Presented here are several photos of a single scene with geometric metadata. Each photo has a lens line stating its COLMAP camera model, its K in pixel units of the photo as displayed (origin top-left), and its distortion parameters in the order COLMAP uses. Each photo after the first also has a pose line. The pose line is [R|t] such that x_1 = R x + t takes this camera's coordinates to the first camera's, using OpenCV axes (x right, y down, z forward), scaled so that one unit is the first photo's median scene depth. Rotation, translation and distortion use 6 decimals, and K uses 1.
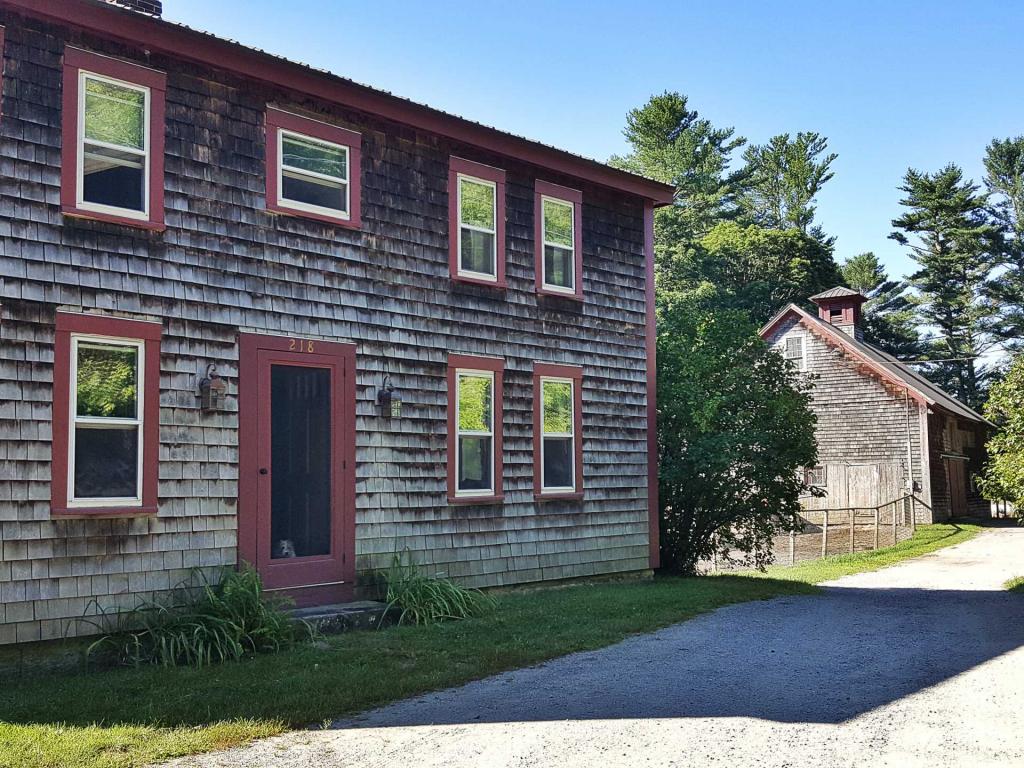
lens RADIAL K [[745.6, 0, 512.8], [0, 745.6, 376.8], [0, 0, 1]] dist [0.123818, -0.011662]
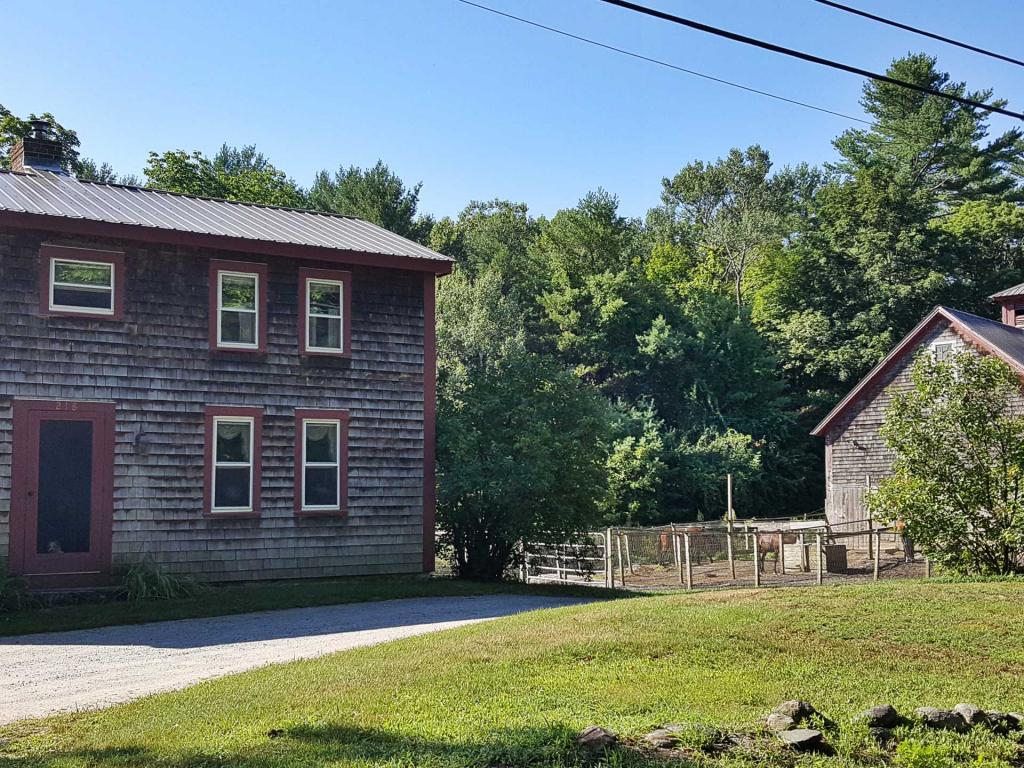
lens RADIAL K [[745.6, 0, 508.7], [0, 745.6, 383.1], [0, 0, 1]] dist [0.123818, -0.011662]
pose [[0.966560, -0.015901, -0.255946, 0.786030], [0.014710, 0.999870, -0.006566, -0.054152], [0.256017, 0.002581, 0.966669, -0.184646]]
